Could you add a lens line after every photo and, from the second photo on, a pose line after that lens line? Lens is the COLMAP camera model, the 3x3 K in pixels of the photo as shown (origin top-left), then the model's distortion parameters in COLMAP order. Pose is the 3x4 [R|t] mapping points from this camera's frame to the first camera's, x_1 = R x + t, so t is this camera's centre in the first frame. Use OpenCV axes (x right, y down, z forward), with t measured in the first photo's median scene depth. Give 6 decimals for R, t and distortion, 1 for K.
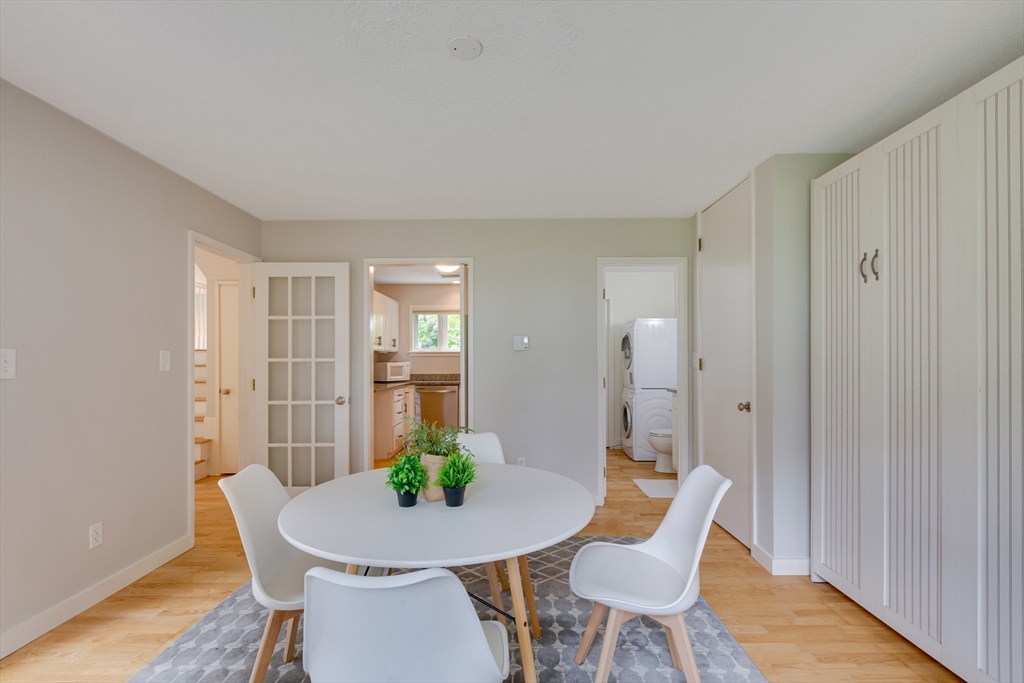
lens RADIAL K [[461.1, 0, 512.2], [0, 461.1, 347.1], [0, 0, 1]] dist [0.015521, -0.000543]
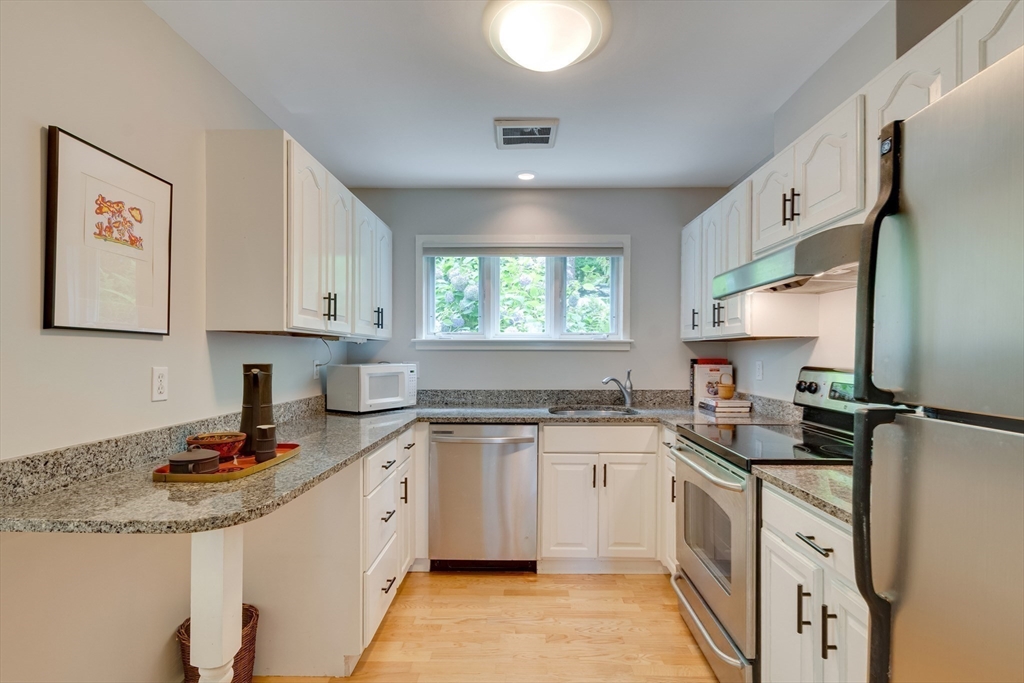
lens RADIAL K [[461.1, 0, 512.2], [0, 461.1, 347.1], [0, 0, 1]] dist [0.015521, -0.000543]
pose [[0.999858, 0.008490, -0.014544, -0.123190], [-0.008257, 0.999838, 0.016019, 0.009193], [0.014678, -0.015896, 0.999766, 0.556698]]
